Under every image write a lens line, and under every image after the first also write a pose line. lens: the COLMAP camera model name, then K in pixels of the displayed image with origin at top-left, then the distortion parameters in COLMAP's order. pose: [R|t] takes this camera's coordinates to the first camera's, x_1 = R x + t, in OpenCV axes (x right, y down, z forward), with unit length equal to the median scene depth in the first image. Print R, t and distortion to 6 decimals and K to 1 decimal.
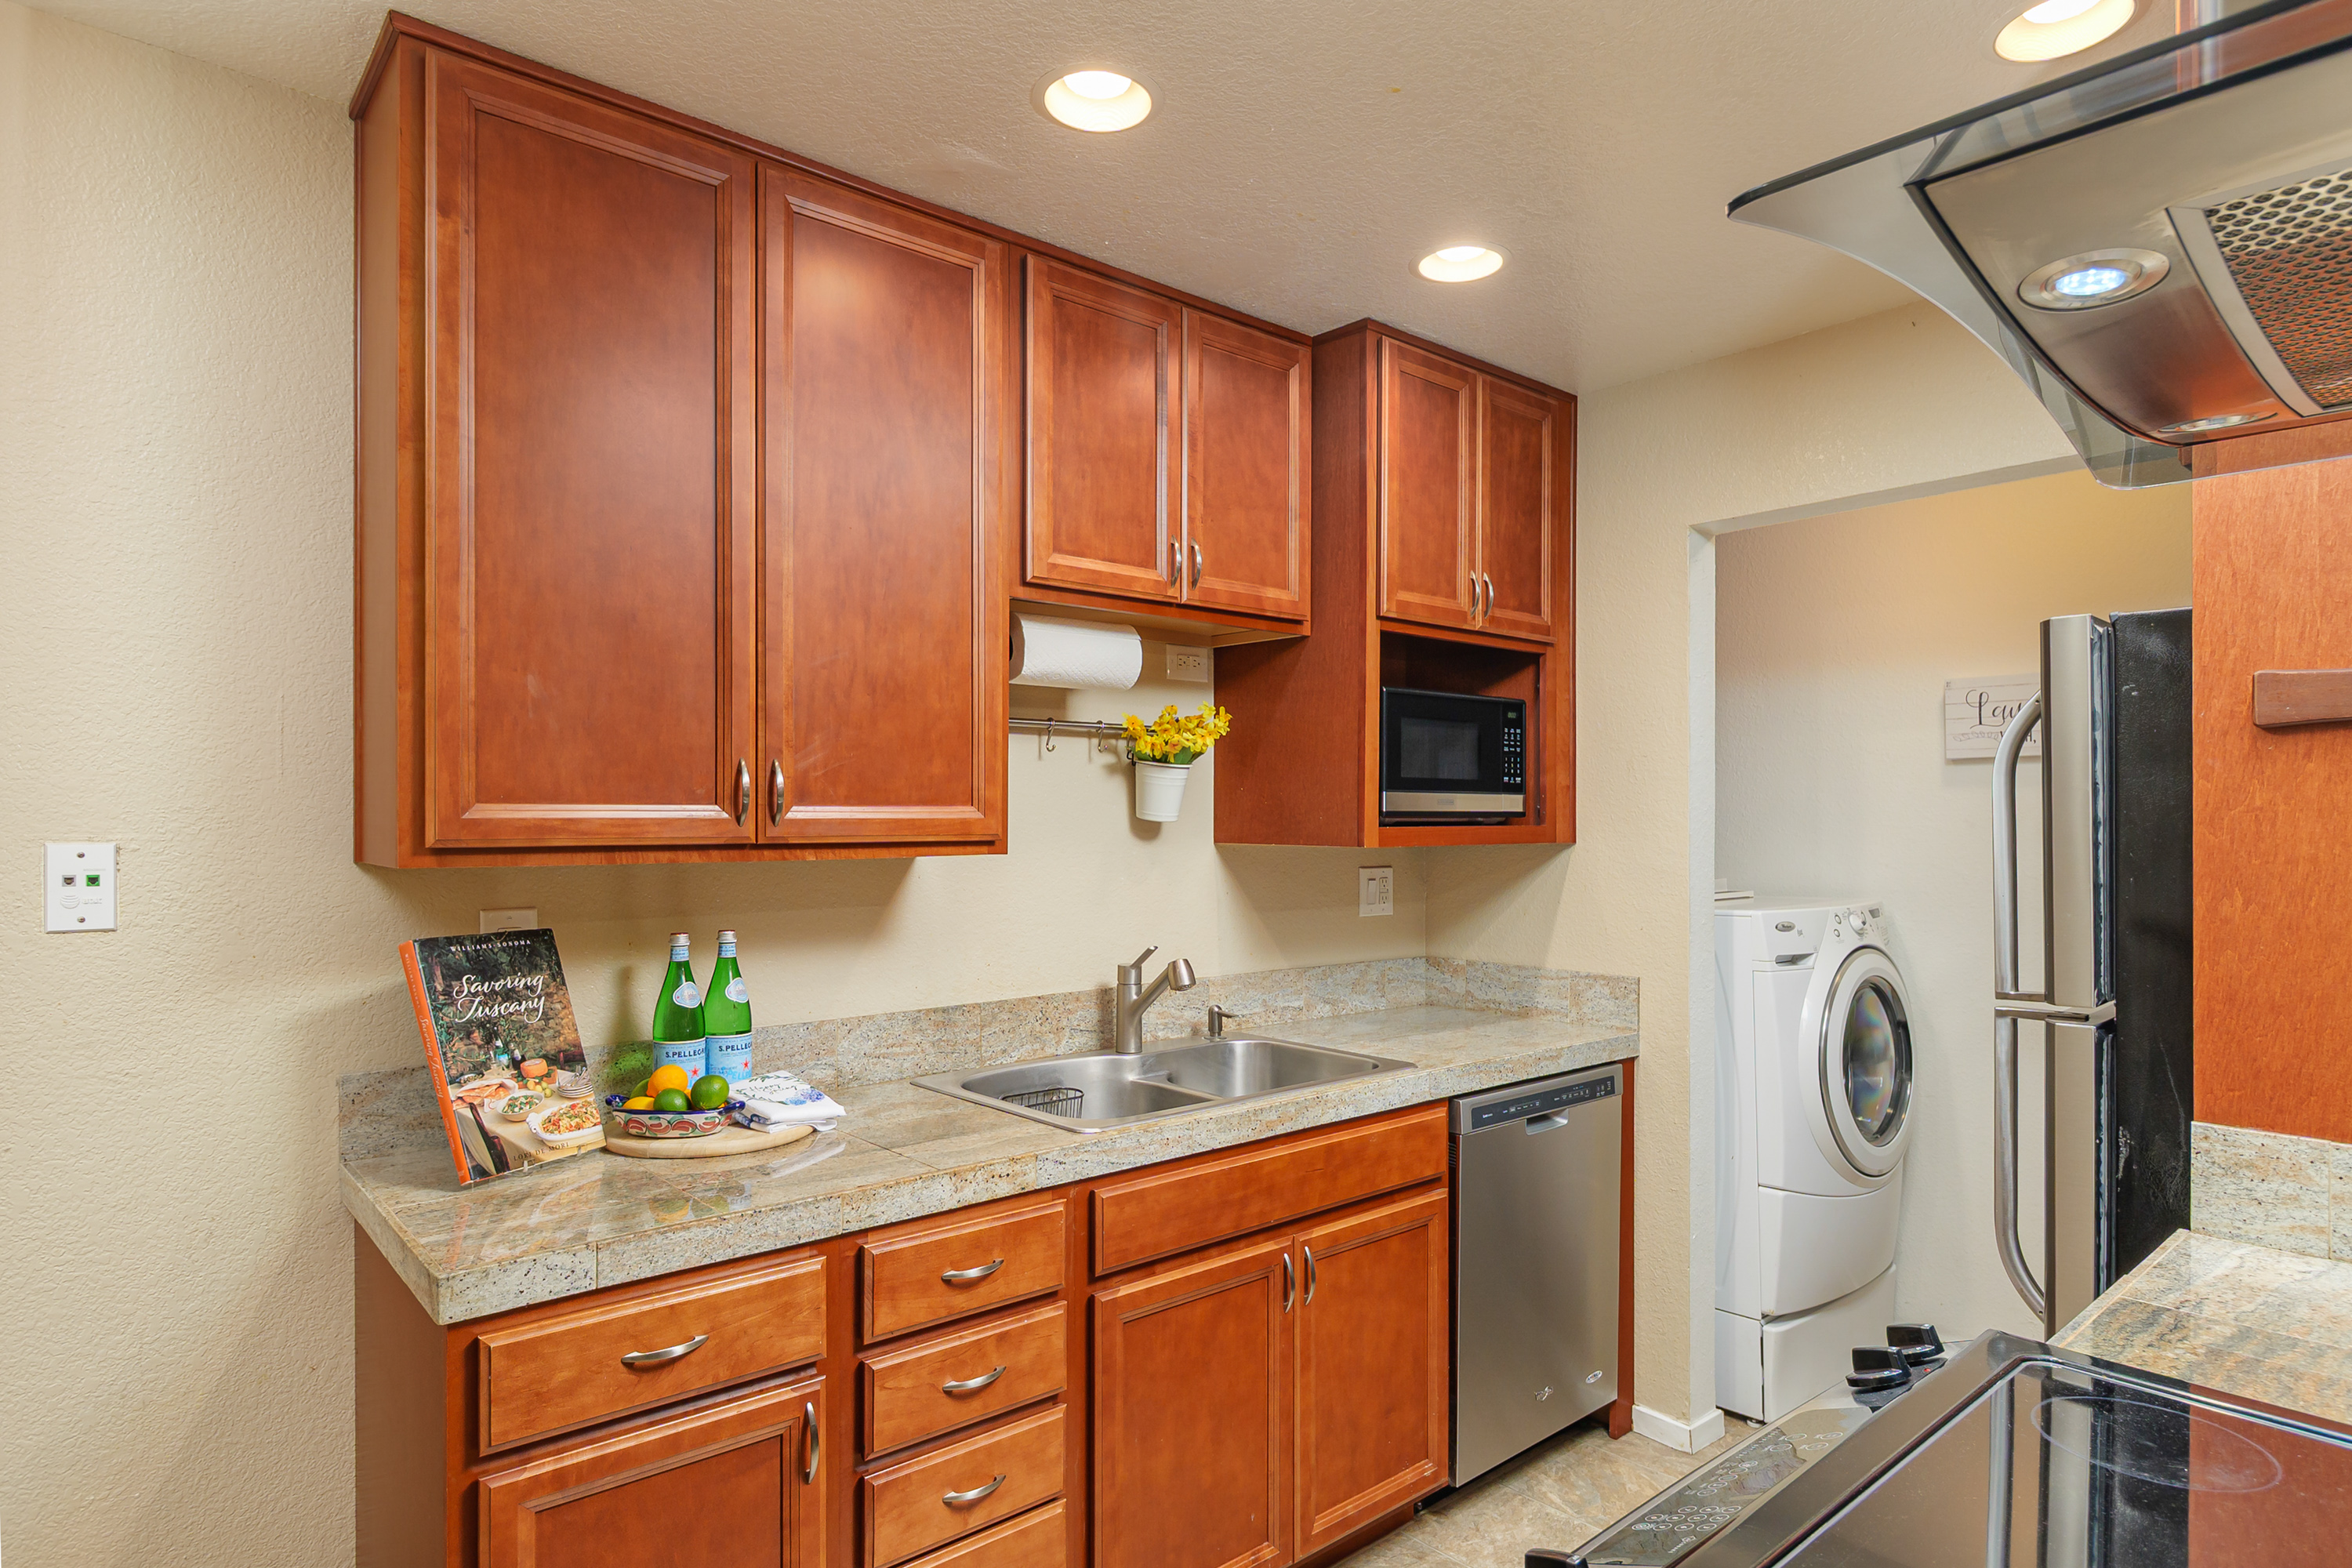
lens RADIAL K [[1308.1, 0, 1198.4], [0, 1308.1, 819.3], [0, 0, 1]] dist [0.000521, -0.006076]
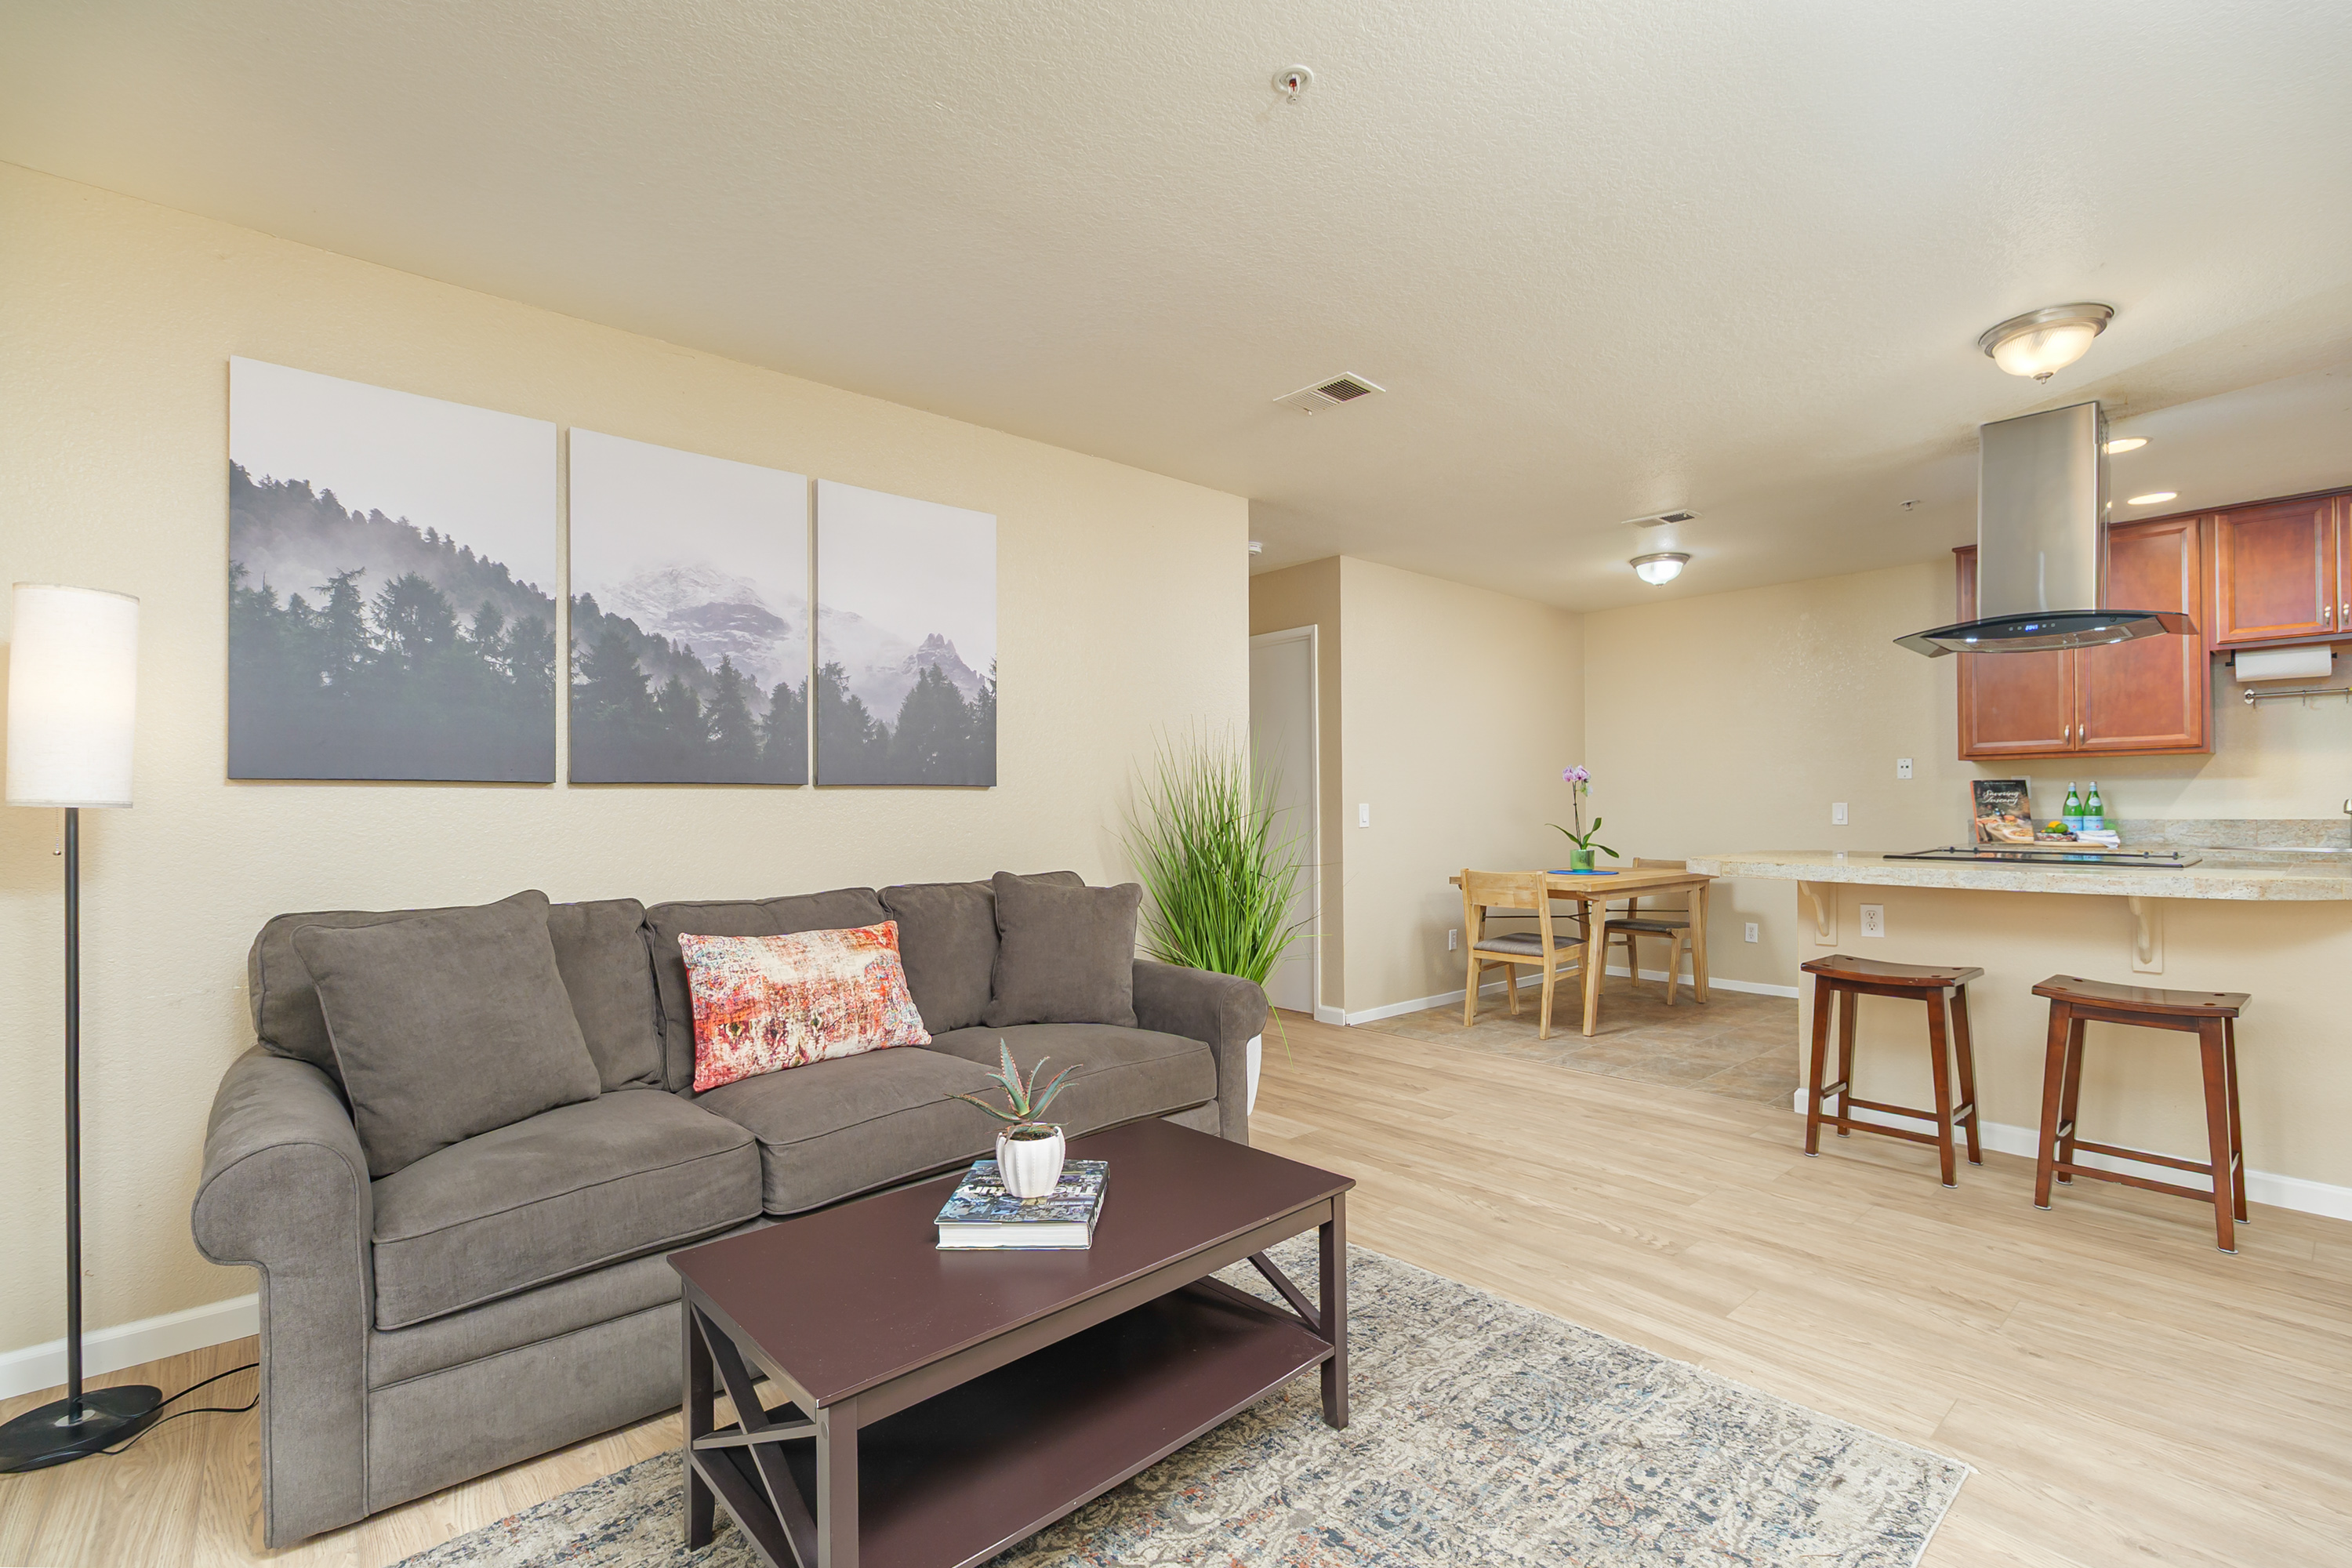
lens RADIAL K [[1037.3, 0, 1181.9], [0, 1037.3, 805.9], [0, 0, 1]] dist [0.001010, -0.001811]
pose [[-0.005742, -0.001451, -0.999982, 1.958793], [0.007798, 0.999968, -0.001496, 0.123605], [0.999953, -0.007806, -0.005731, -1.034520]]
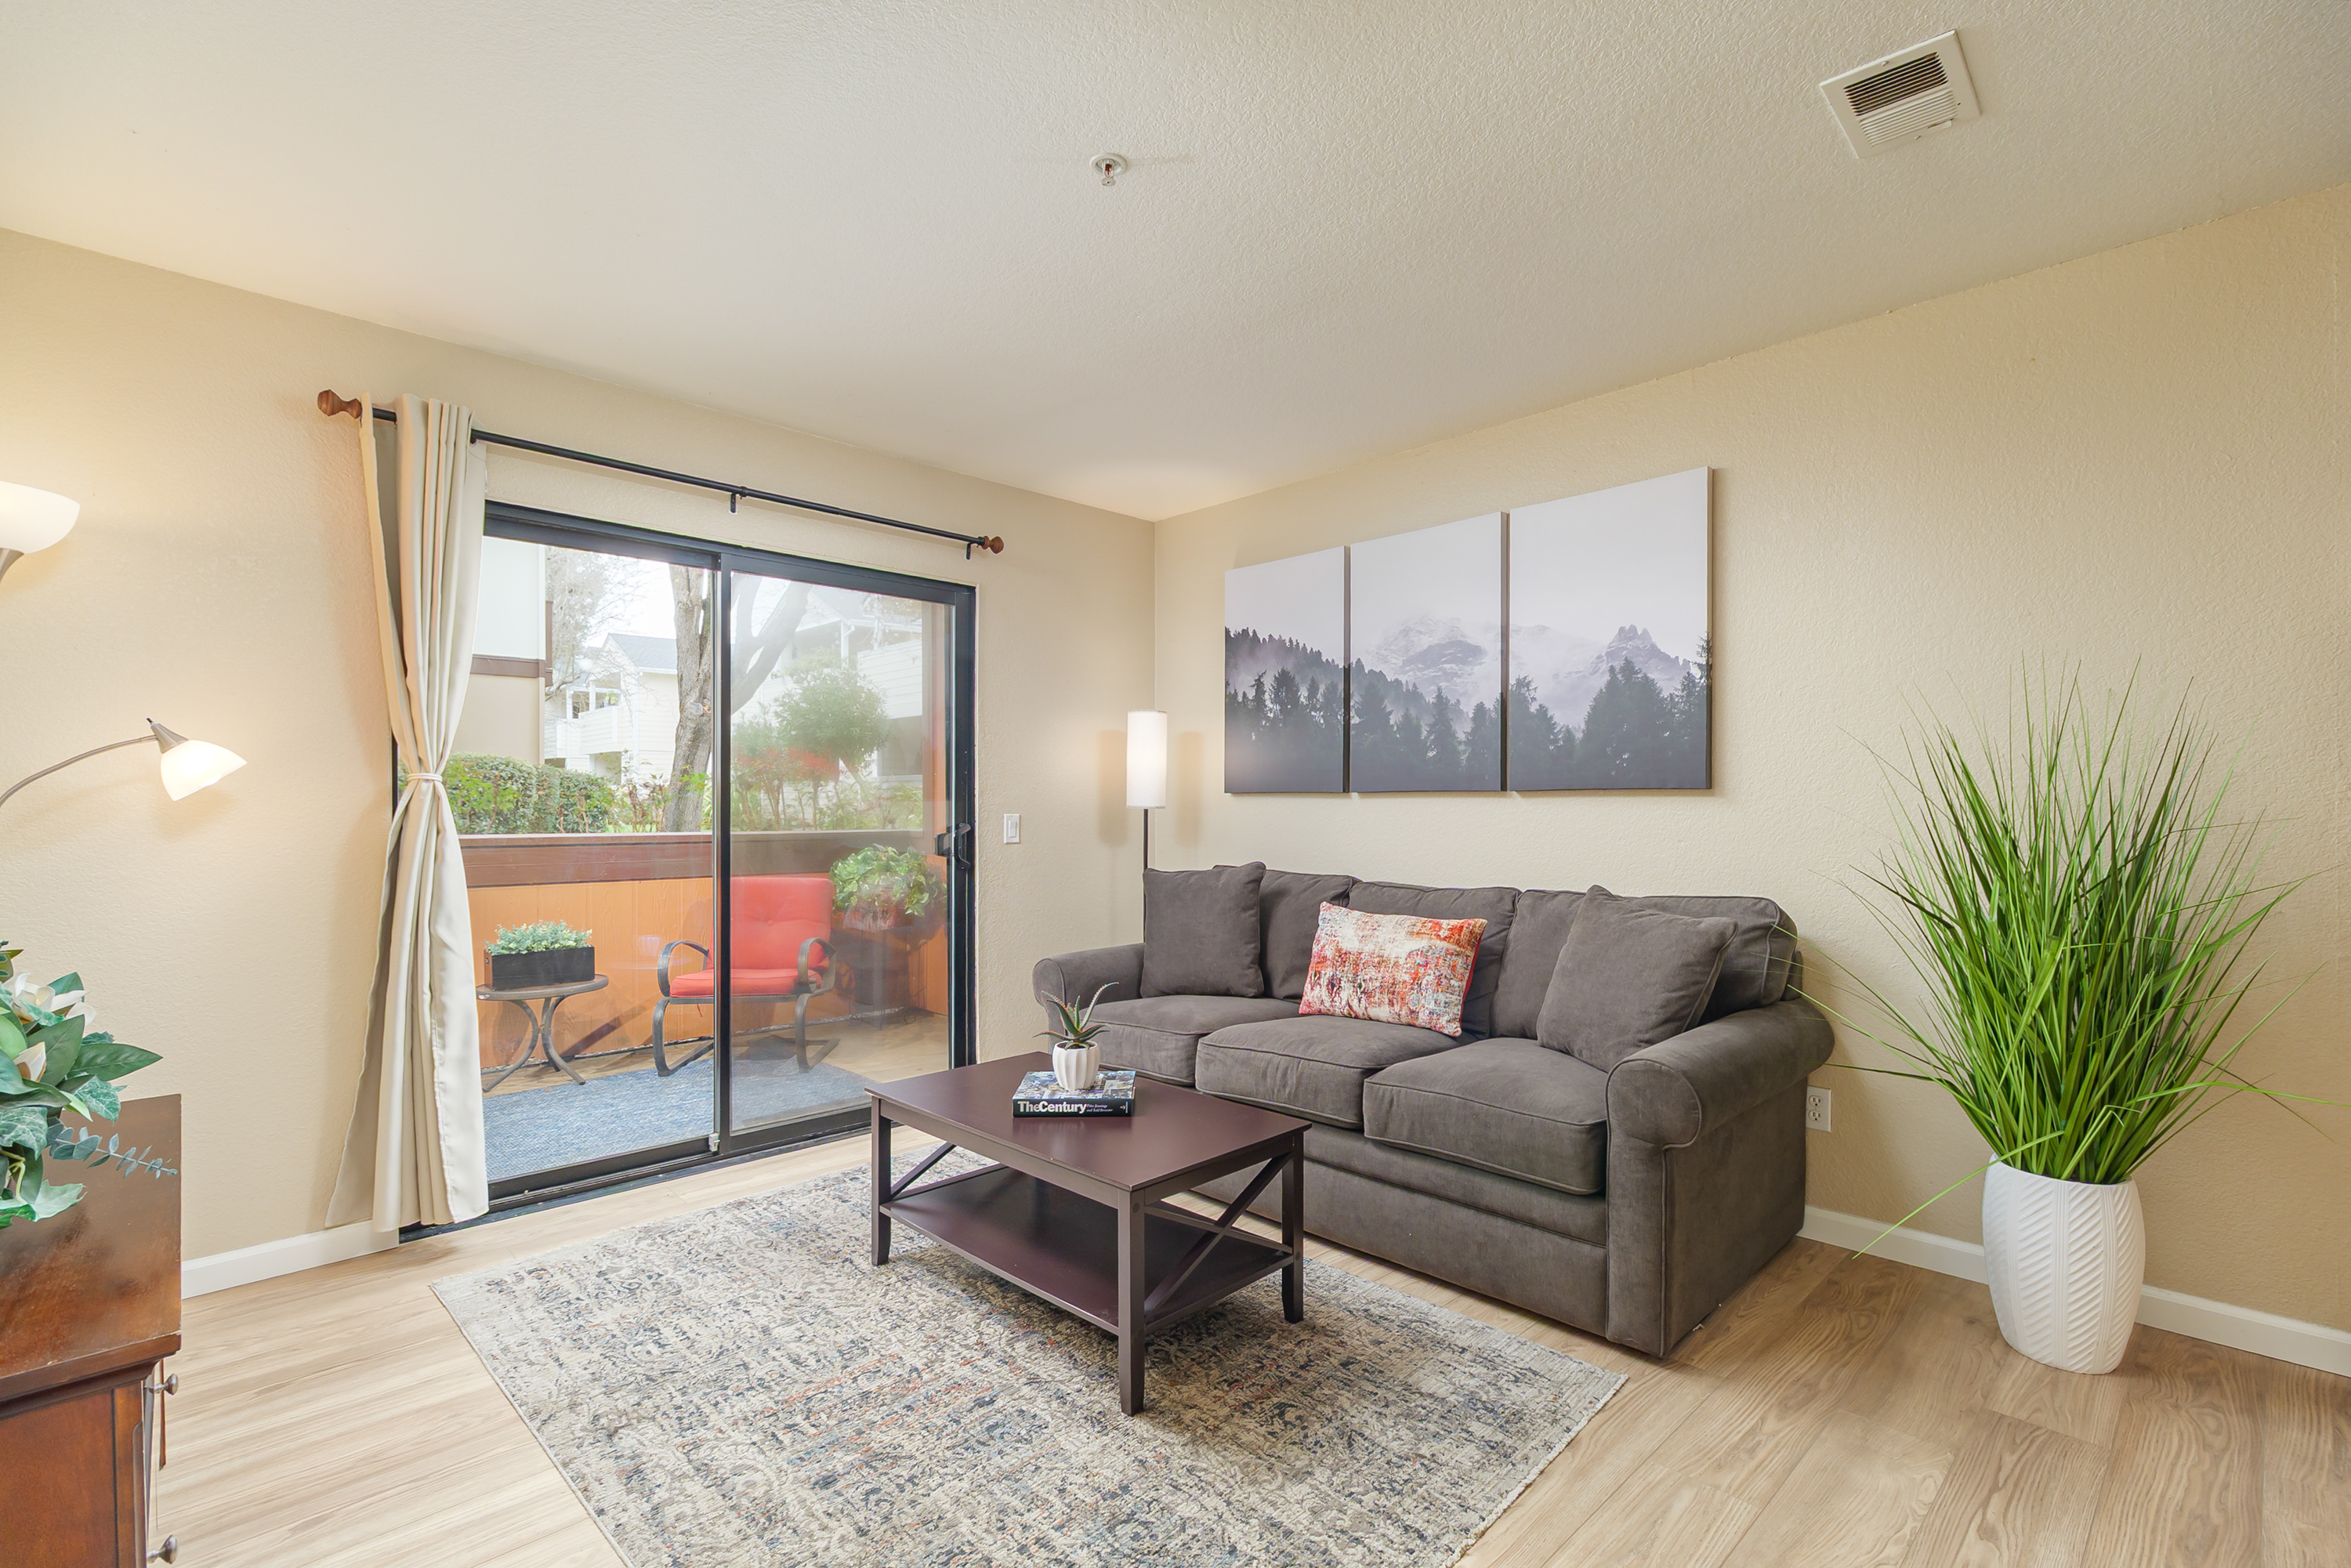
lens RADIAL K [[1036.8, 0, 1202.8], [0, 1036.8, 815.8], [0, 0, 1]] dist [0.001010, -0.001811]
pose [[-0.998538, 0.003703, -0.053926, 1.070739], [0.002948, 0.999897, 0.014075, 0.102547], [0.053973, 0.013896, -0.998446, 0.001631]]
